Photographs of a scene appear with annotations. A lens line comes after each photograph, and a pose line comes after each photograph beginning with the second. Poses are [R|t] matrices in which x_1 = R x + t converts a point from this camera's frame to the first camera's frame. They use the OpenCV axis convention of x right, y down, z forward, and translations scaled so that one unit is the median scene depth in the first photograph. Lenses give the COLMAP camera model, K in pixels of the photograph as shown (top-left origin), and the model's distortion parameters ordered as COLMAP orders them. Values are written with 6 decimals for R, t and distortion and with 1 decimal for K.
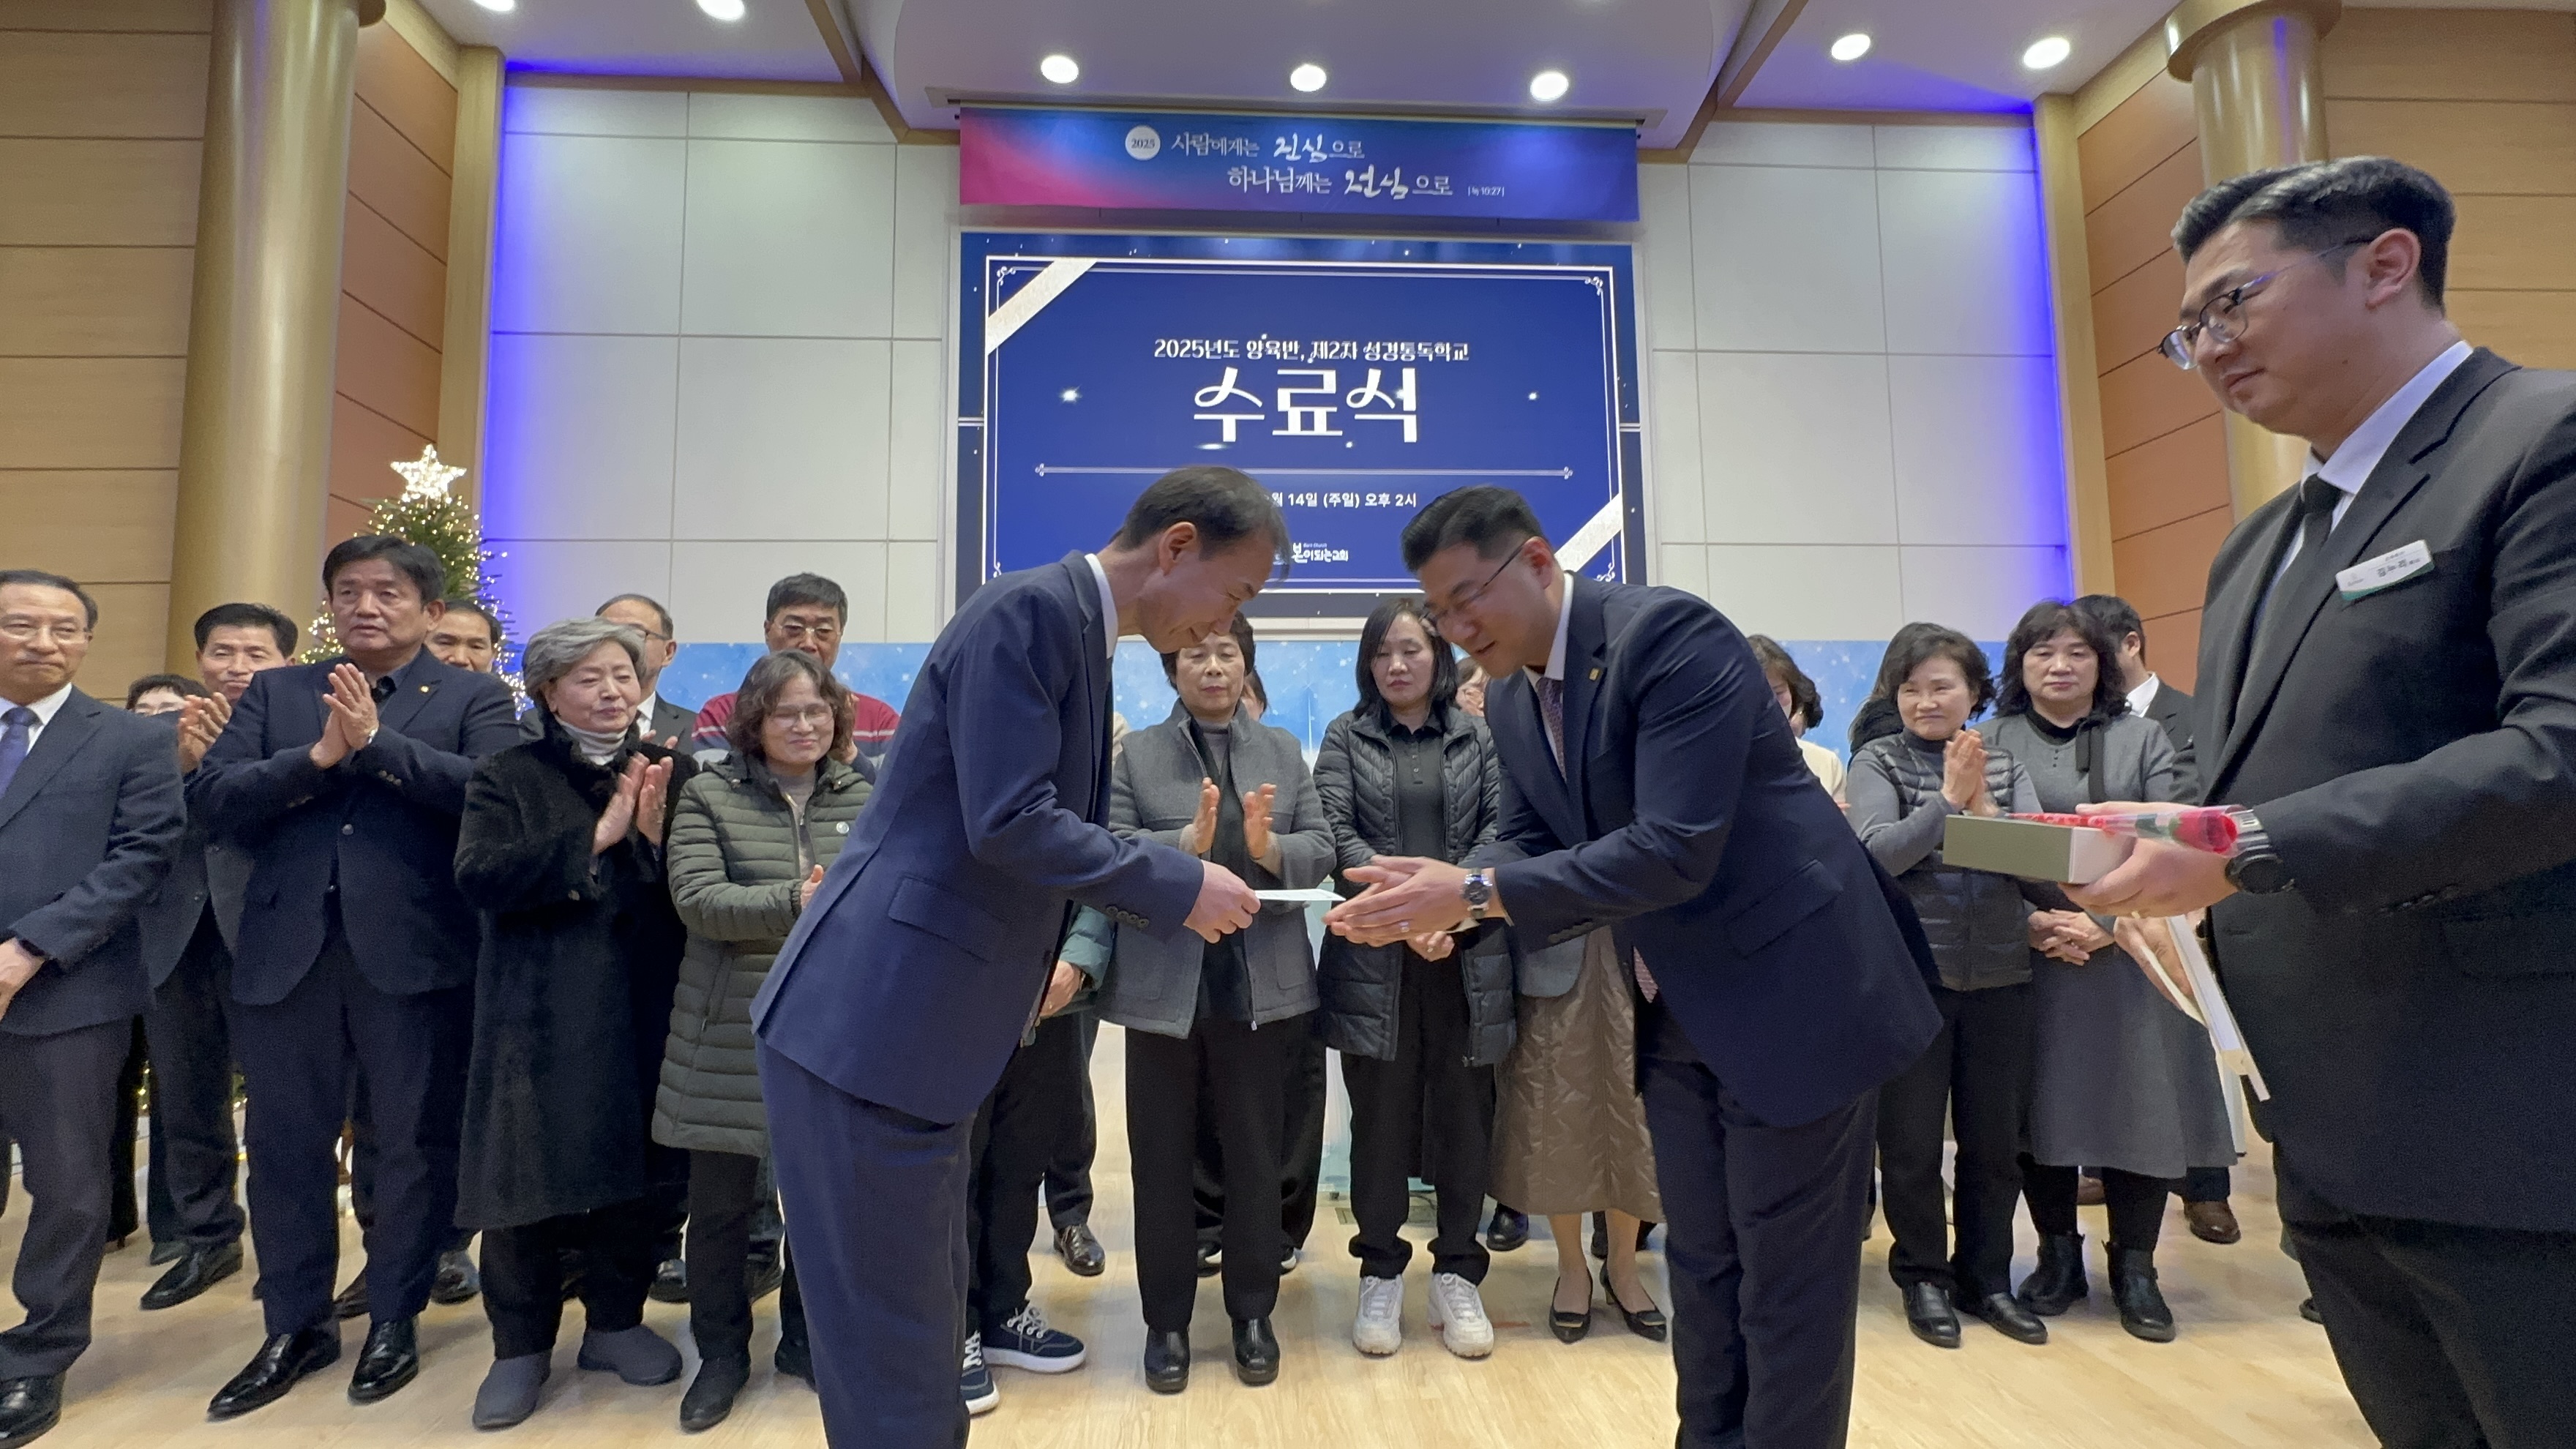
lens RADIAL K [[1191.5, 0, 1288.0], [0, 1191.5, 724.5], [0, 0, 1]] dist [-0.009496, 0.013327]
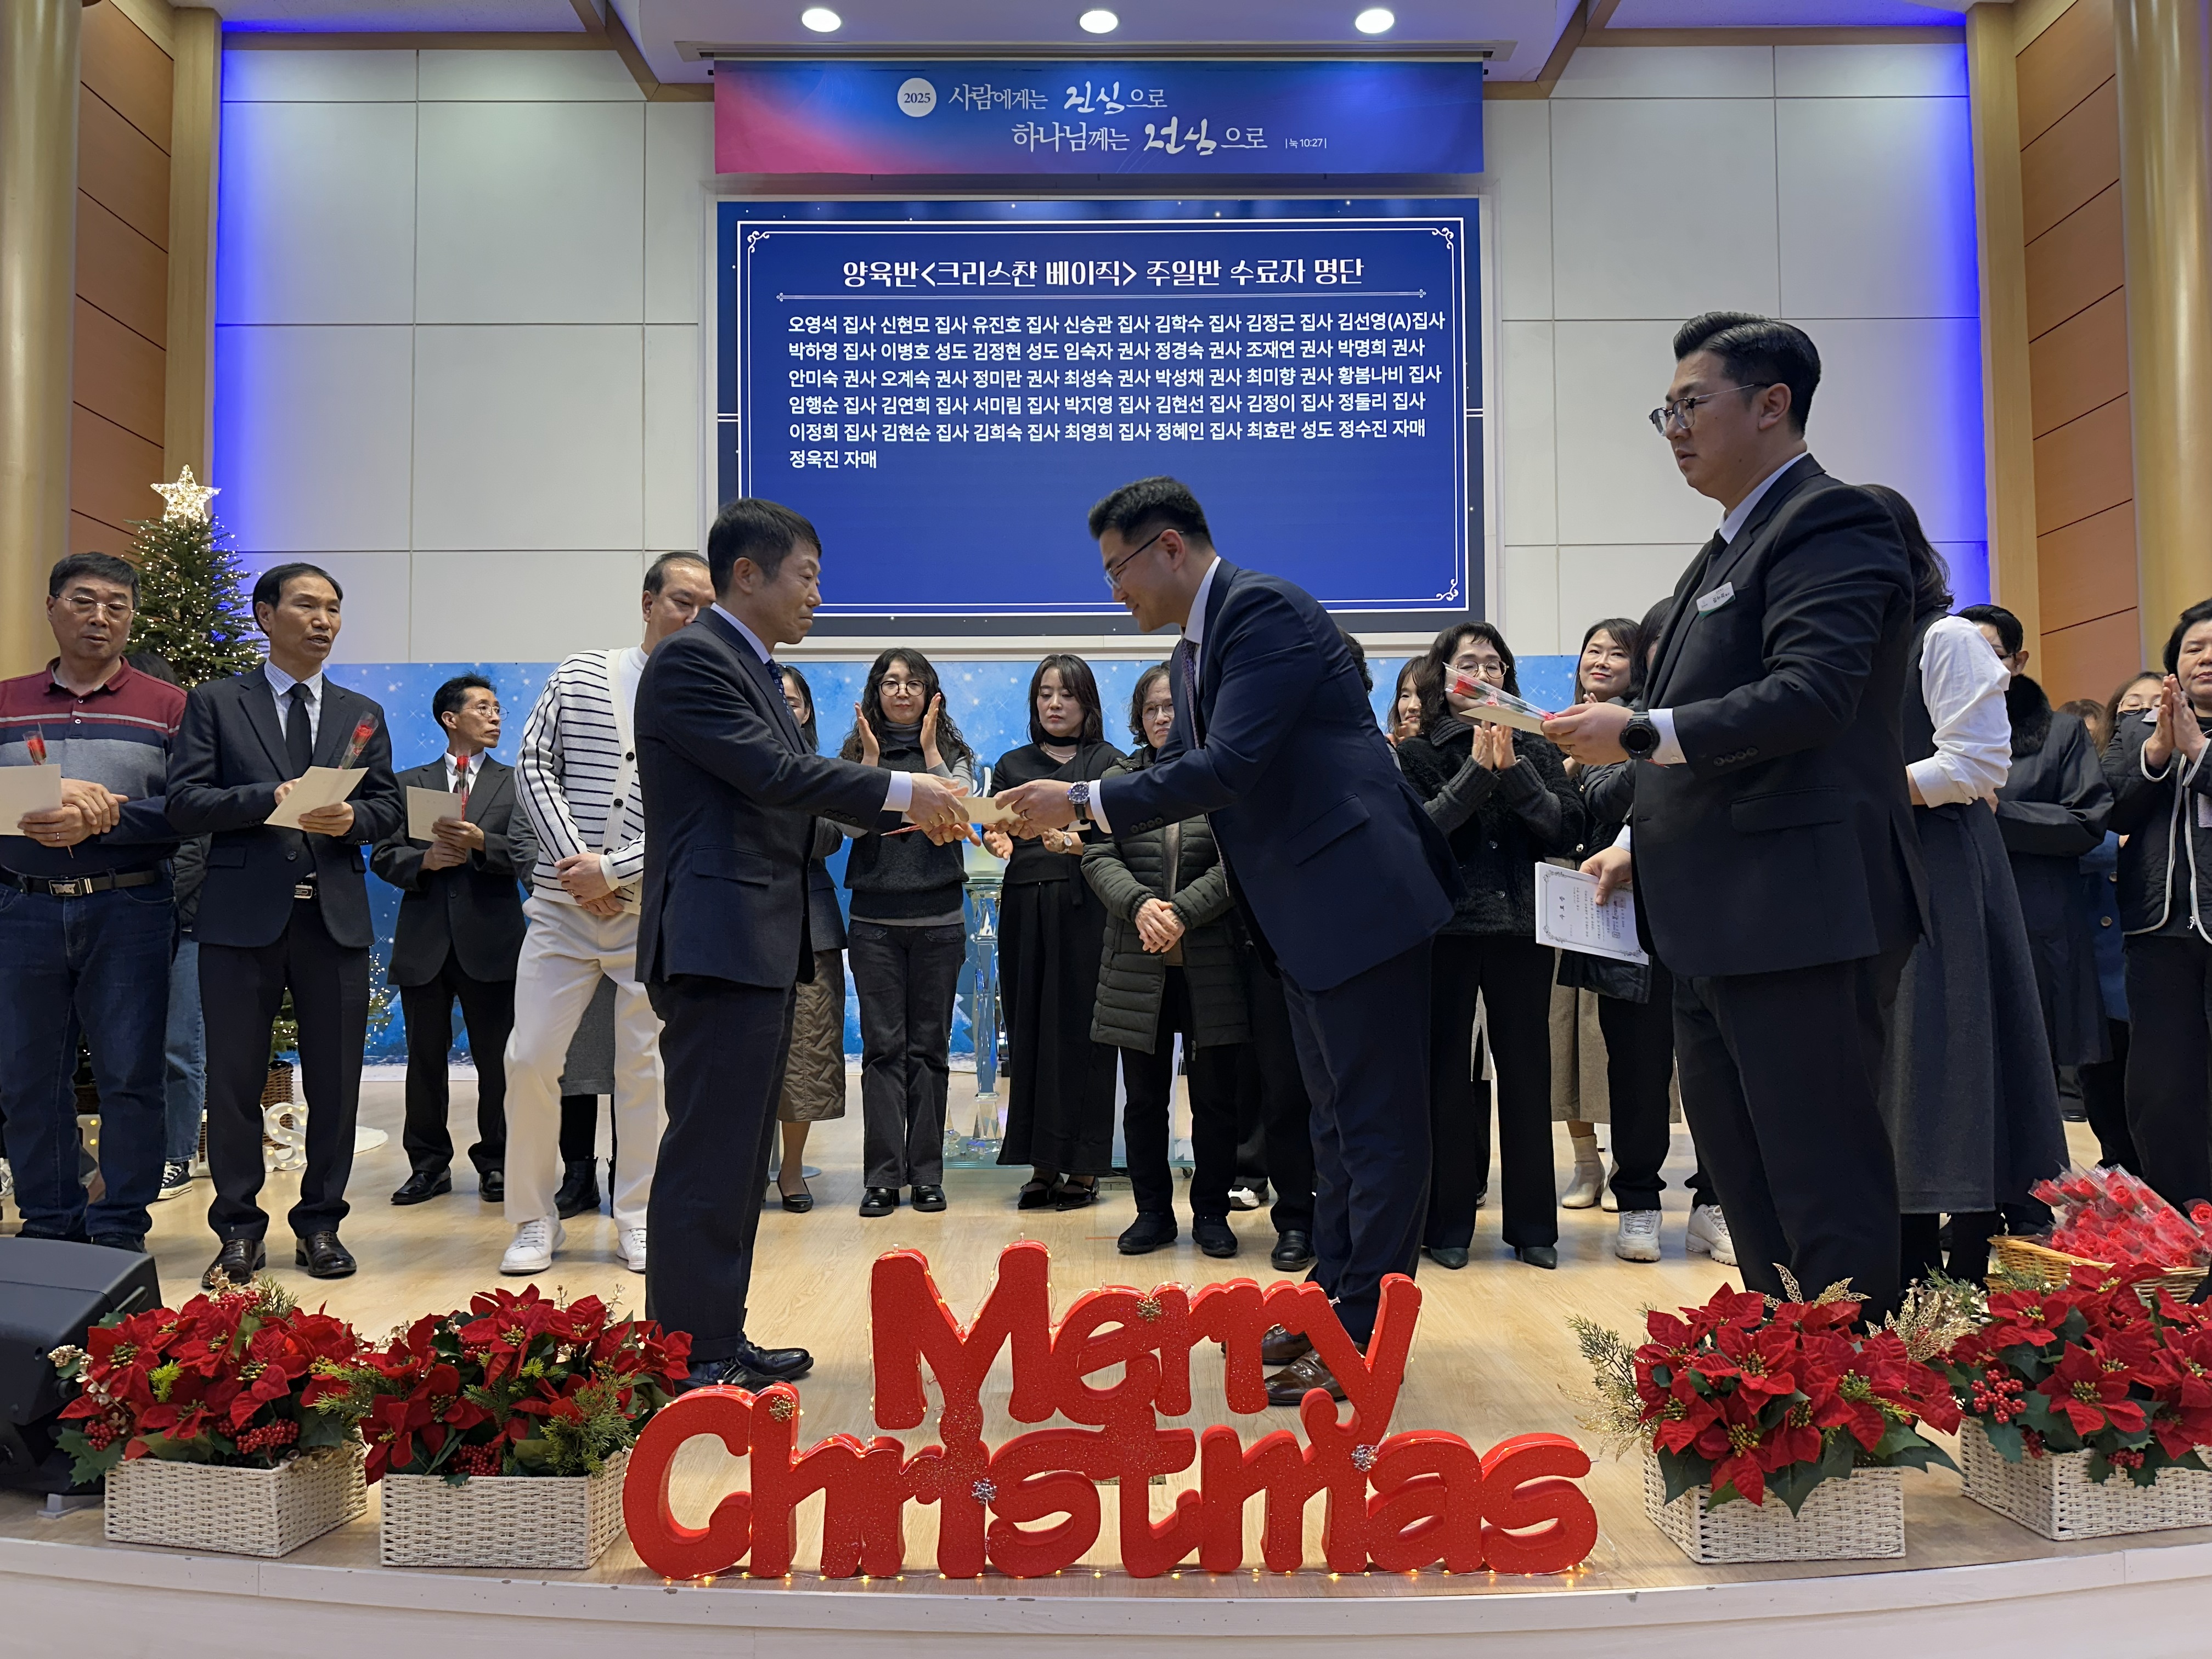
lens RADIAL K [[1576.3, 0, 1100.2], [0, 1576.3, 835.4], [0, 0, 1]] dist [0.045396, -0.047394]
pose [[0.998516, 0.000645, -0.054449, 0.078859], [0.001408, 0.999290, 0.037657, 0.018351], [0.054435, -0.037678, 0.997806, -0.197758]]
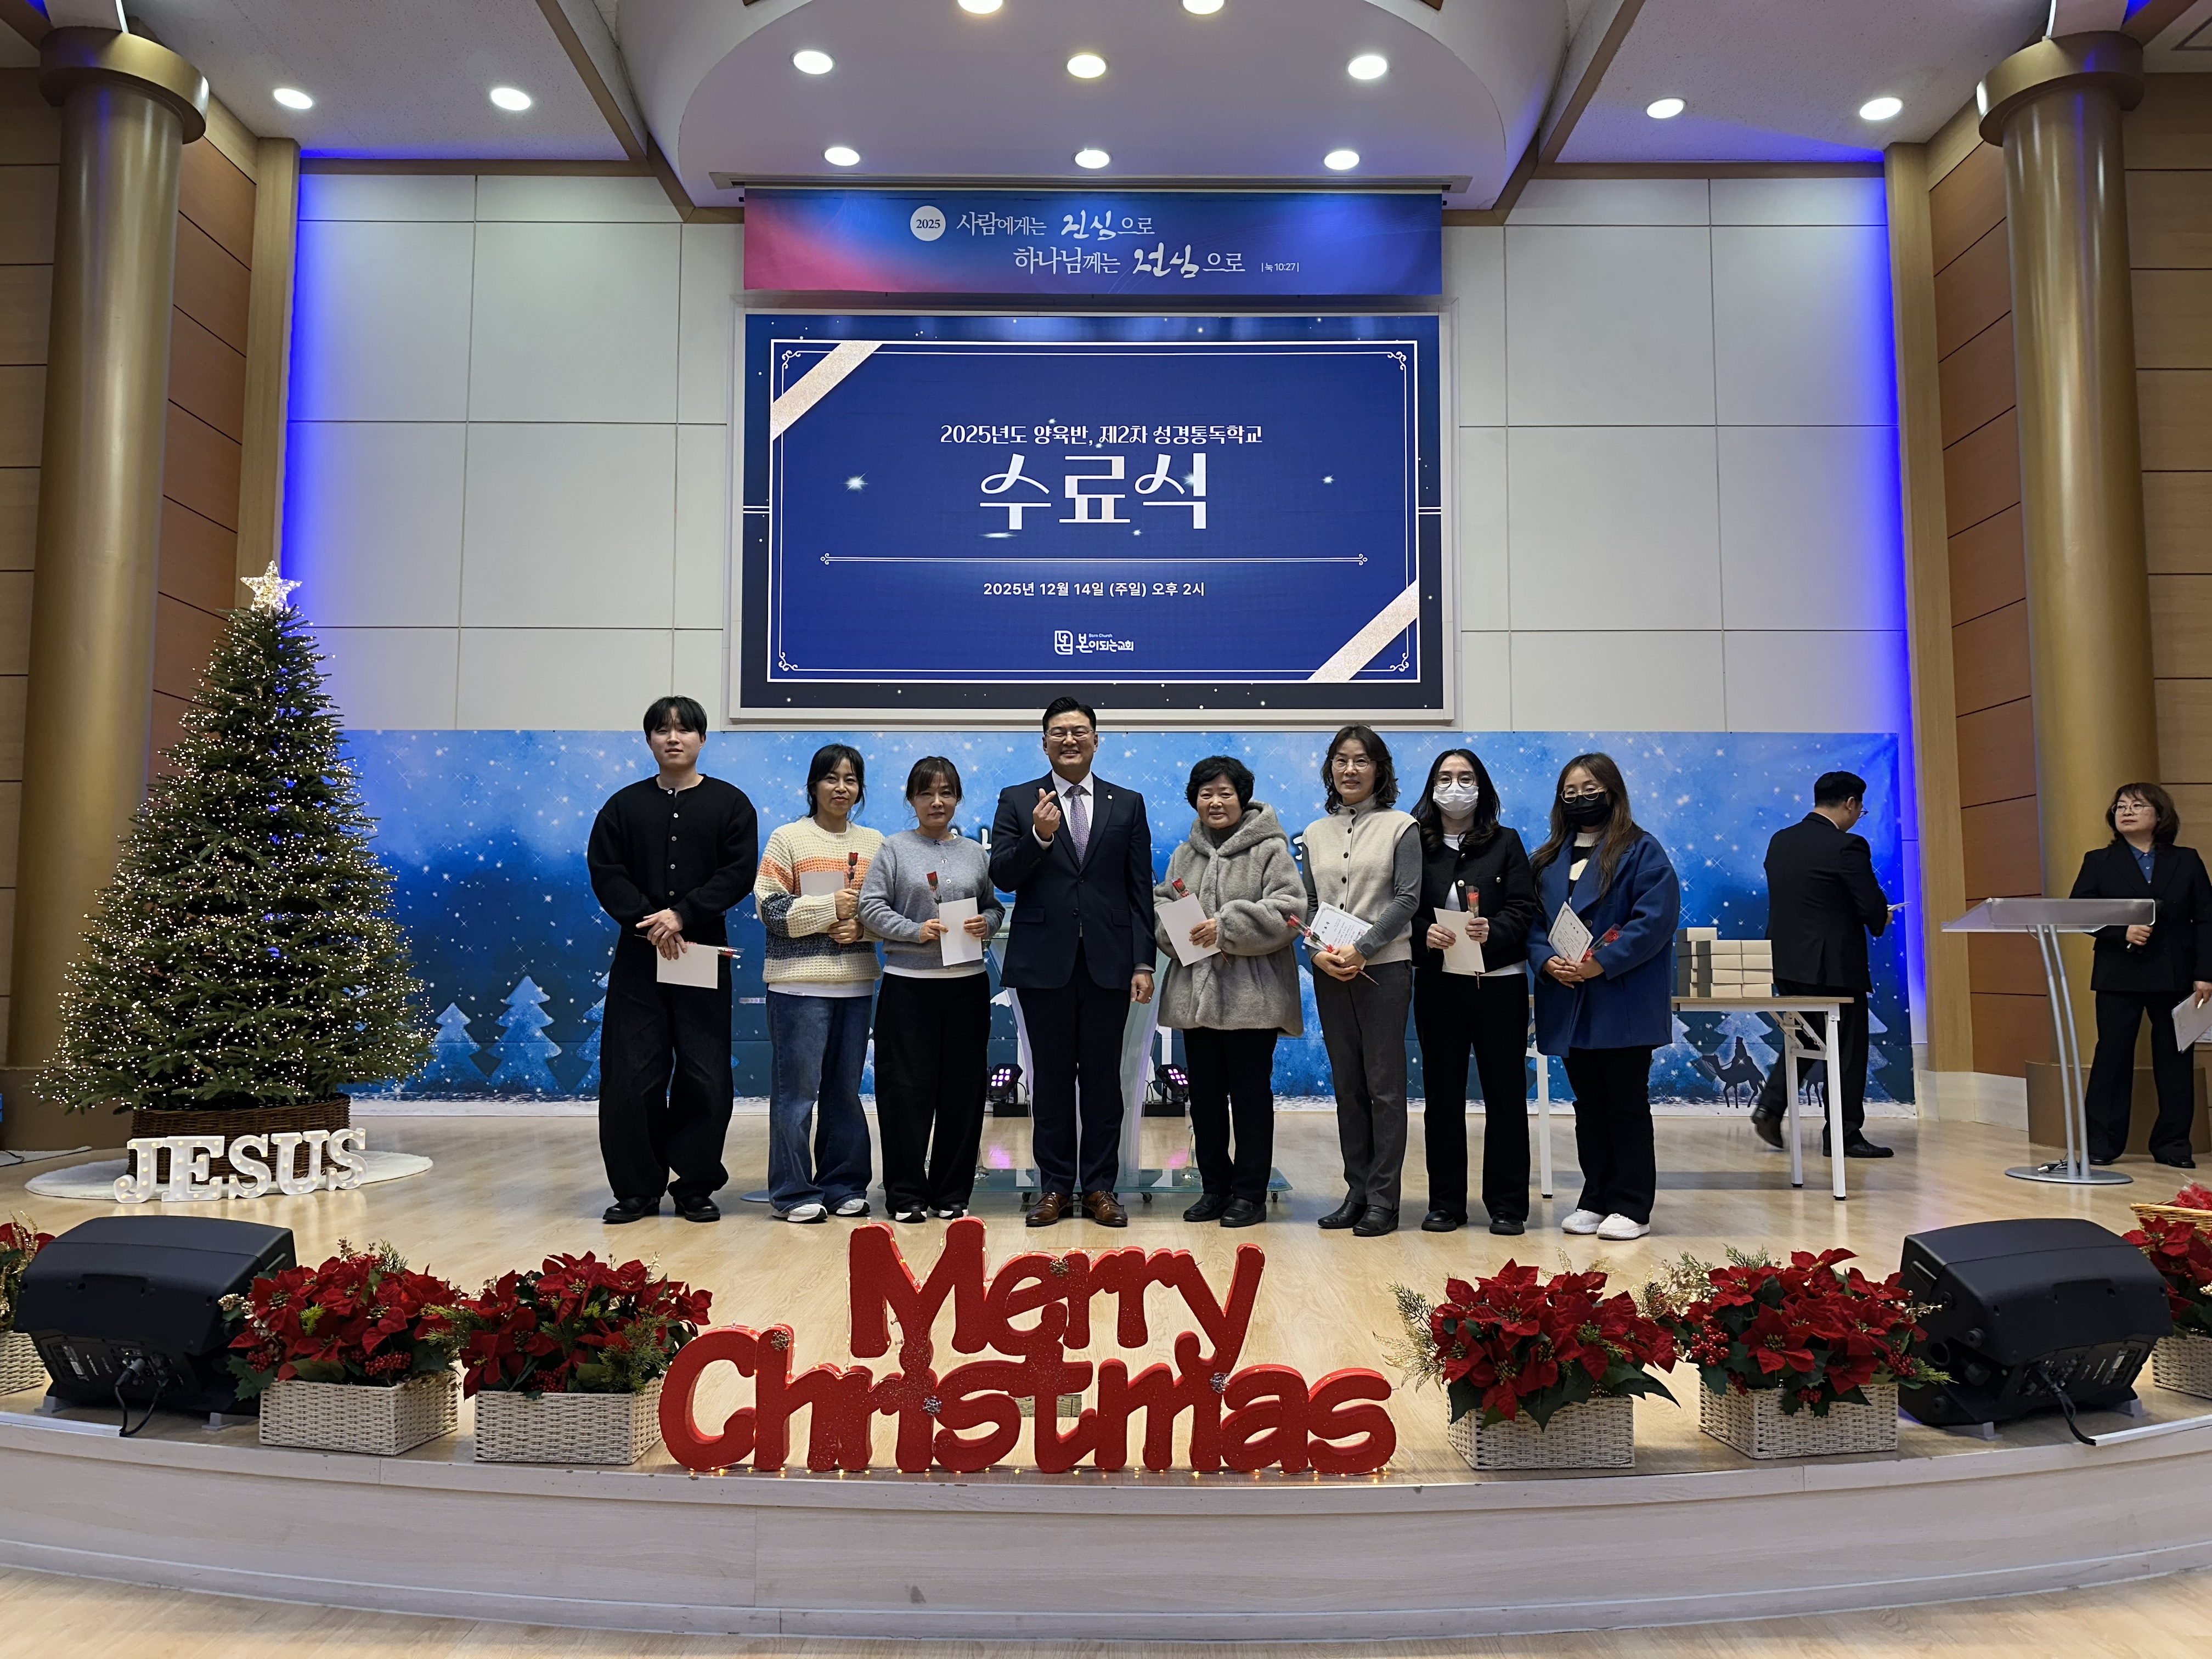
lens RADIAL K [[1547.9, 0, 1101.0], [0, 1547.9, 835.3], [0, 0, 1]] dist [0.124522, -0.177388]
pose [[0.997991, 0.007542, -0.062902, 0.104664], [-0.007244, 0.999961, 0.004962, 0.009253], [0.062937, -0.004496, 0.998007, -0.286709]]
